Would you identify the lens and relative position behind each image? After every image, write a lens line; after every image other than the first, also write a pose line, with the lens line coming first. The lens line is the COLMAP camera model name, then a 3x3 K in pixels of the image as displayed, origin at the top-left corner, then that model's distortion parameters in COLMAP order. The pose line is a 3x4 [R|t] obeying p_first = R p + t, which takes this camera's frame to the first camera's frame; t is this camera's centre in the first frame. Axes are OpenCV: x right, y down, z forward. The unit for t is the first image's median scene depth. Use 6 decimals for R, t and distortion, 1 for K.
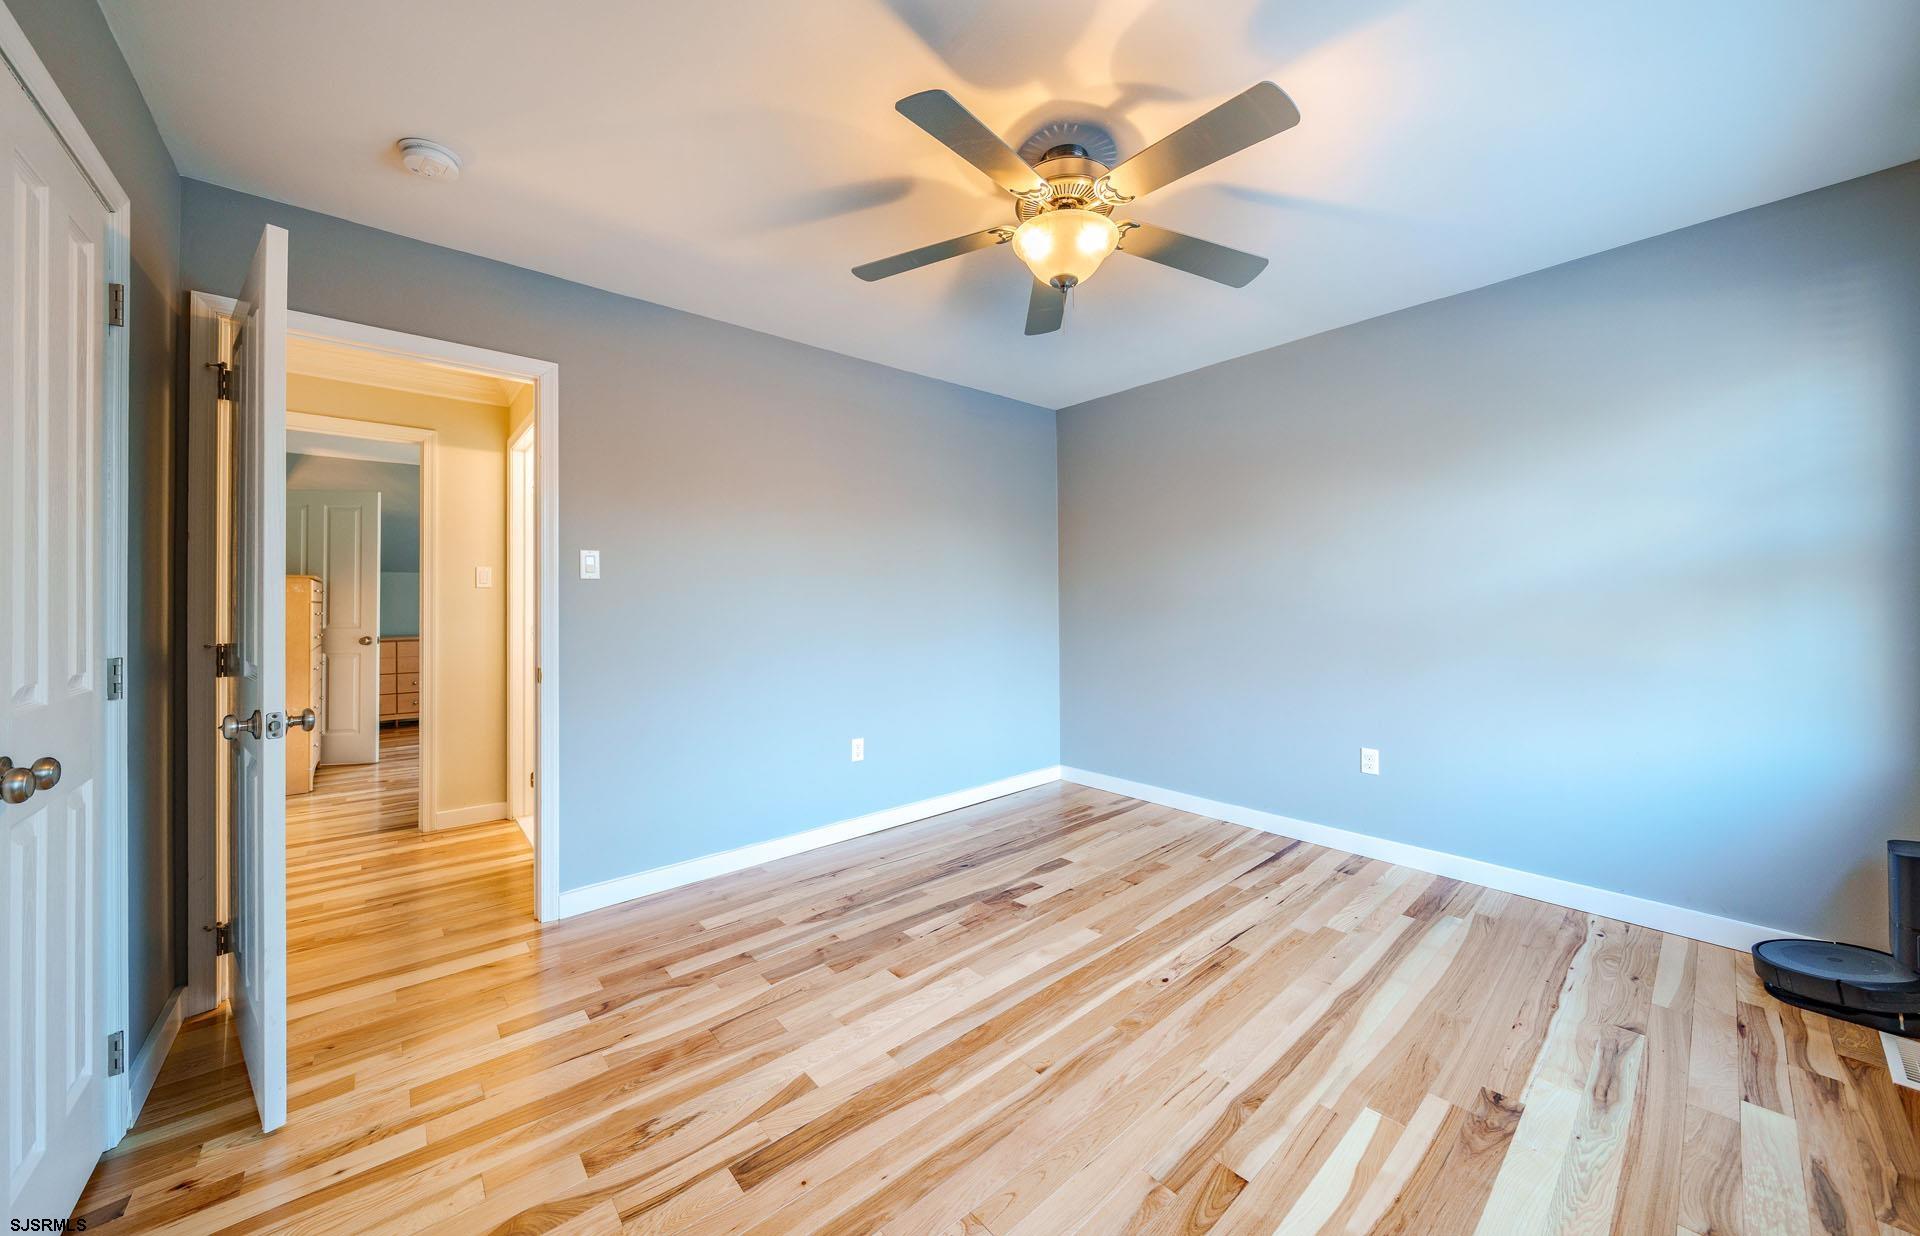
lens RADIAL K [[663.8, 0, 958.5], [0, 663.8, 607.6], [0, 0, 1]] dist [-0.005223, -0.000143]
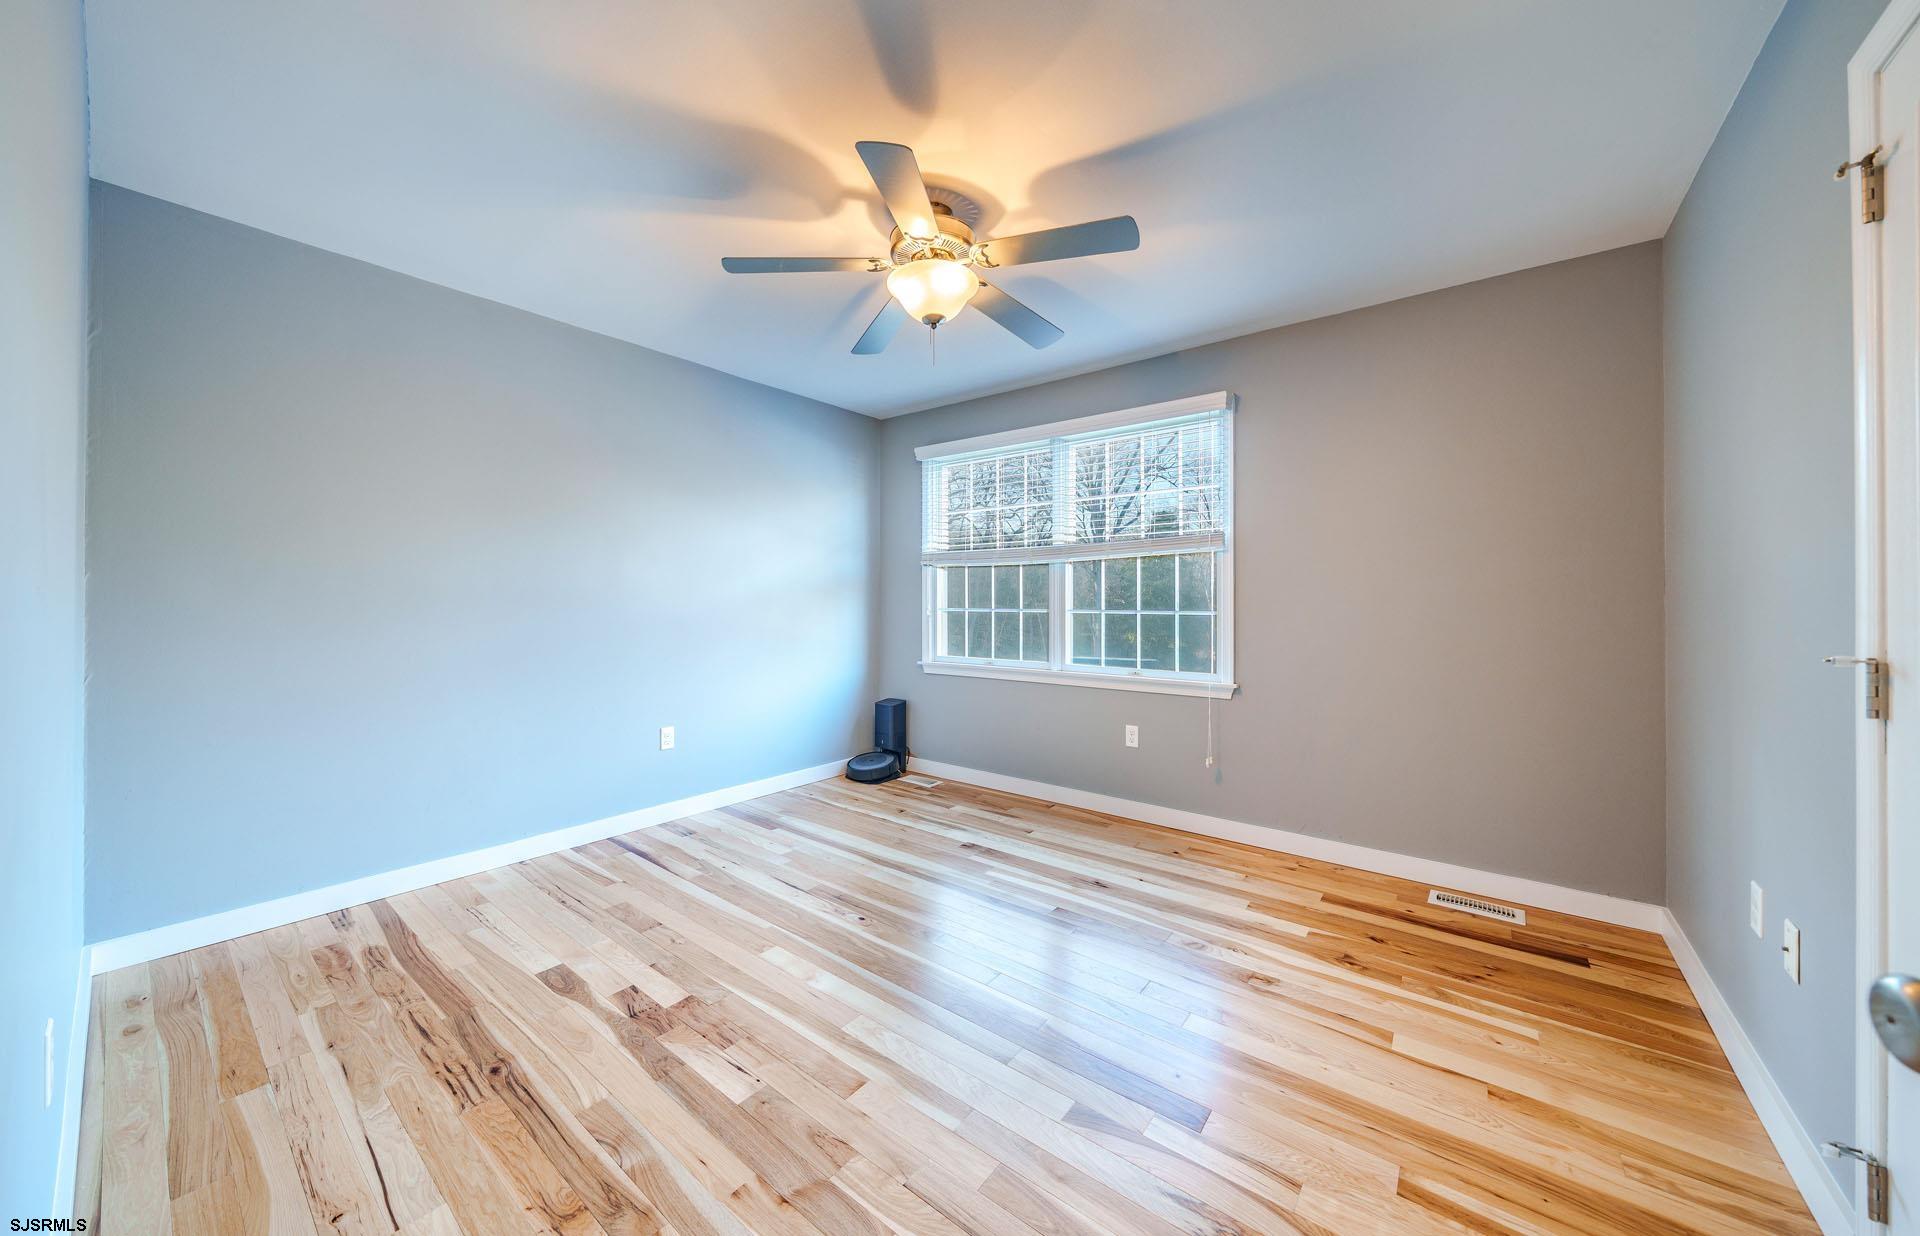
lens RADIAL K [[663.8, 0, 958.1], [0, 663.8, 603.5], [0, 0, 1]] dist [-0.005223, -0.000143]
pose [[-0.190311, 0.003157, 0.981719, -0.676235], [0.005792, 0.999981, -0.002093, 0.006184], [-0.981707, 0.005287, -0.190326, 0.814583]]
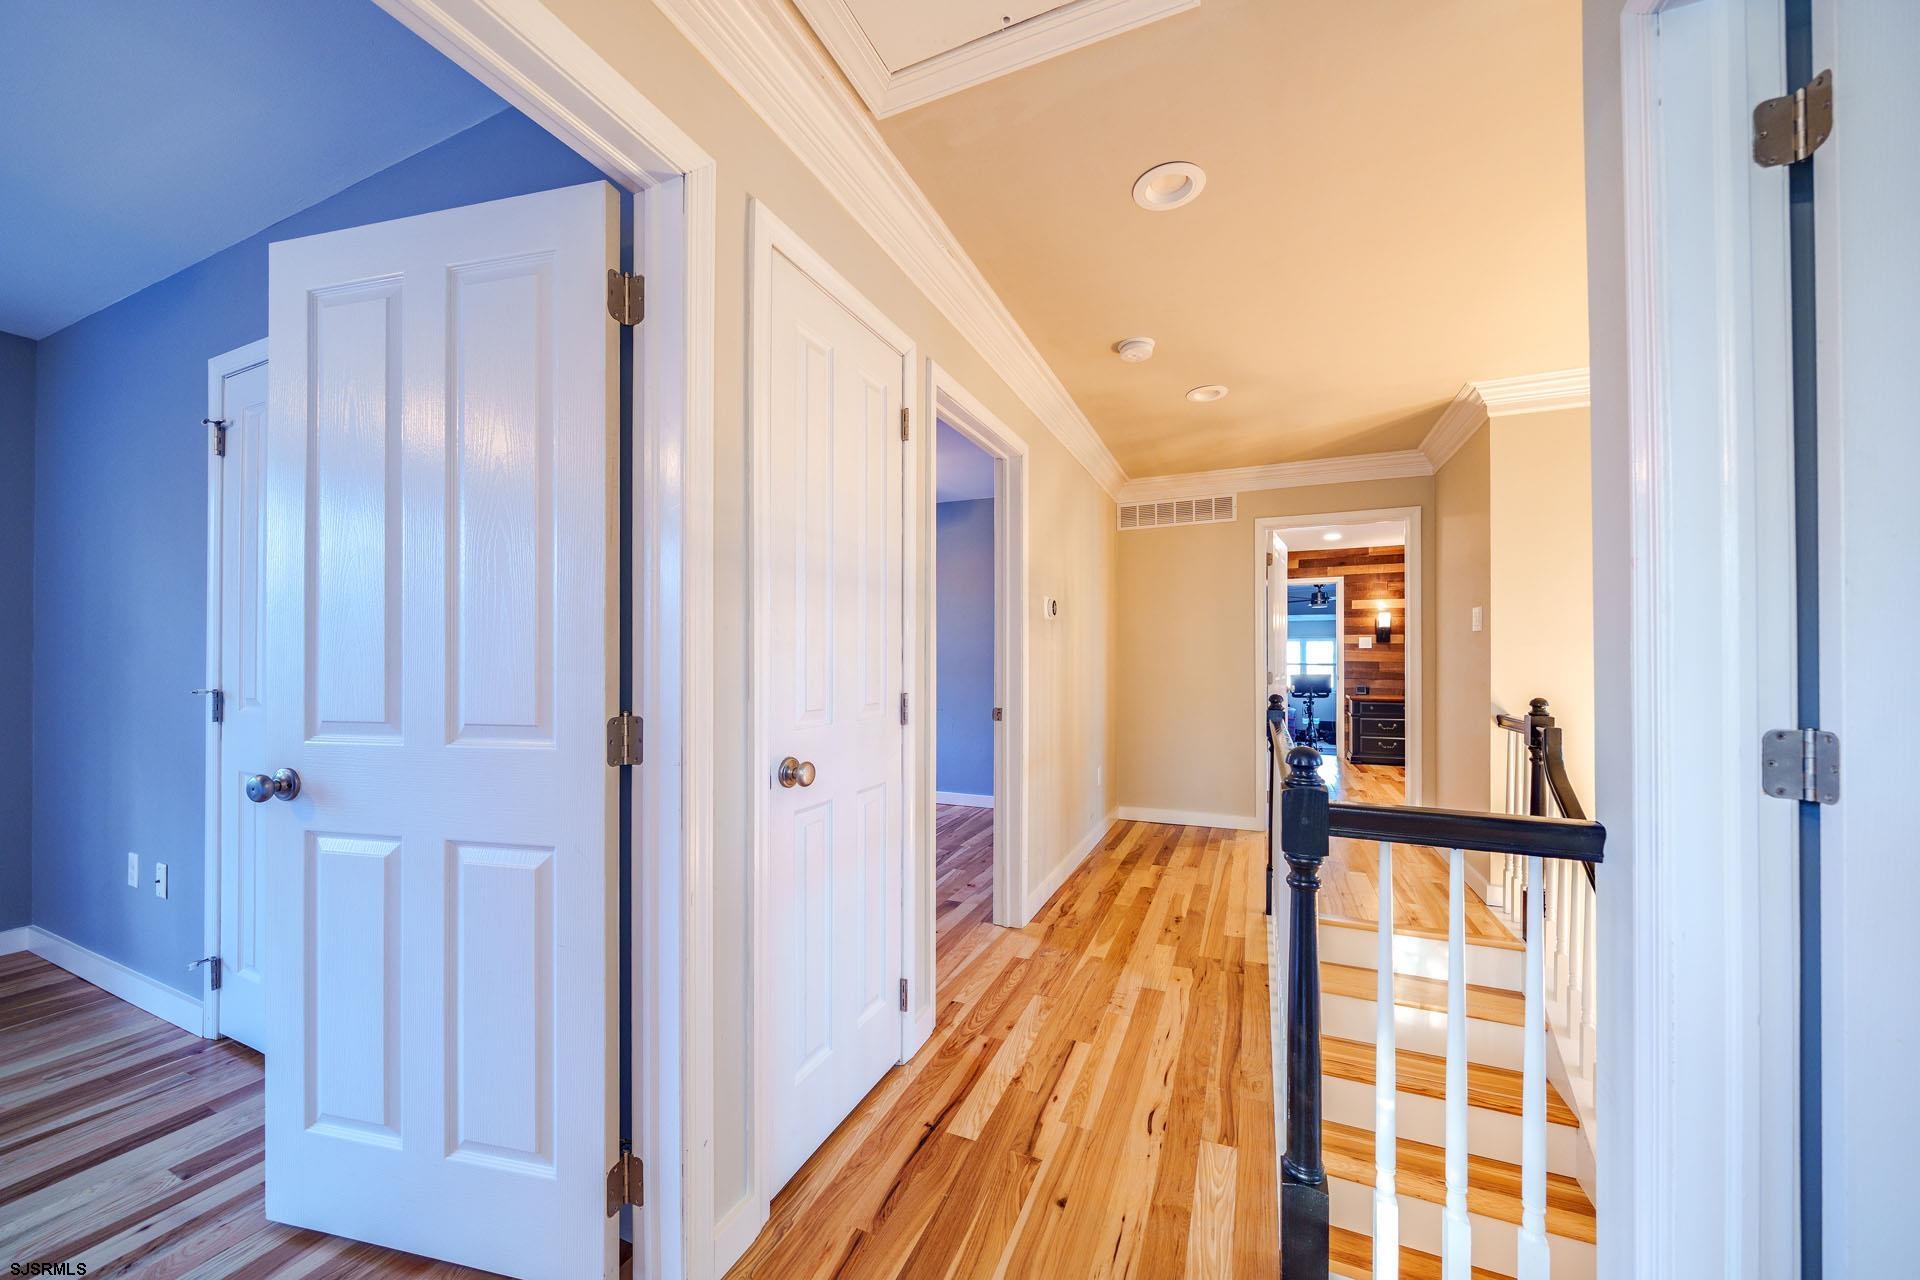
lens RADIAL K [[668.4, 0, 962.9], [0, 668.4, 649.2], [0, 0, 1]] dist [-0.003036, 0.000695]
pose [[-0.903705, -0.005469, -0.428121, -0.868287], [-0.005580, 0.999984, -0.000996, -0.010785], [0.428120, 0.001489, -0.903721, 1.337469]]
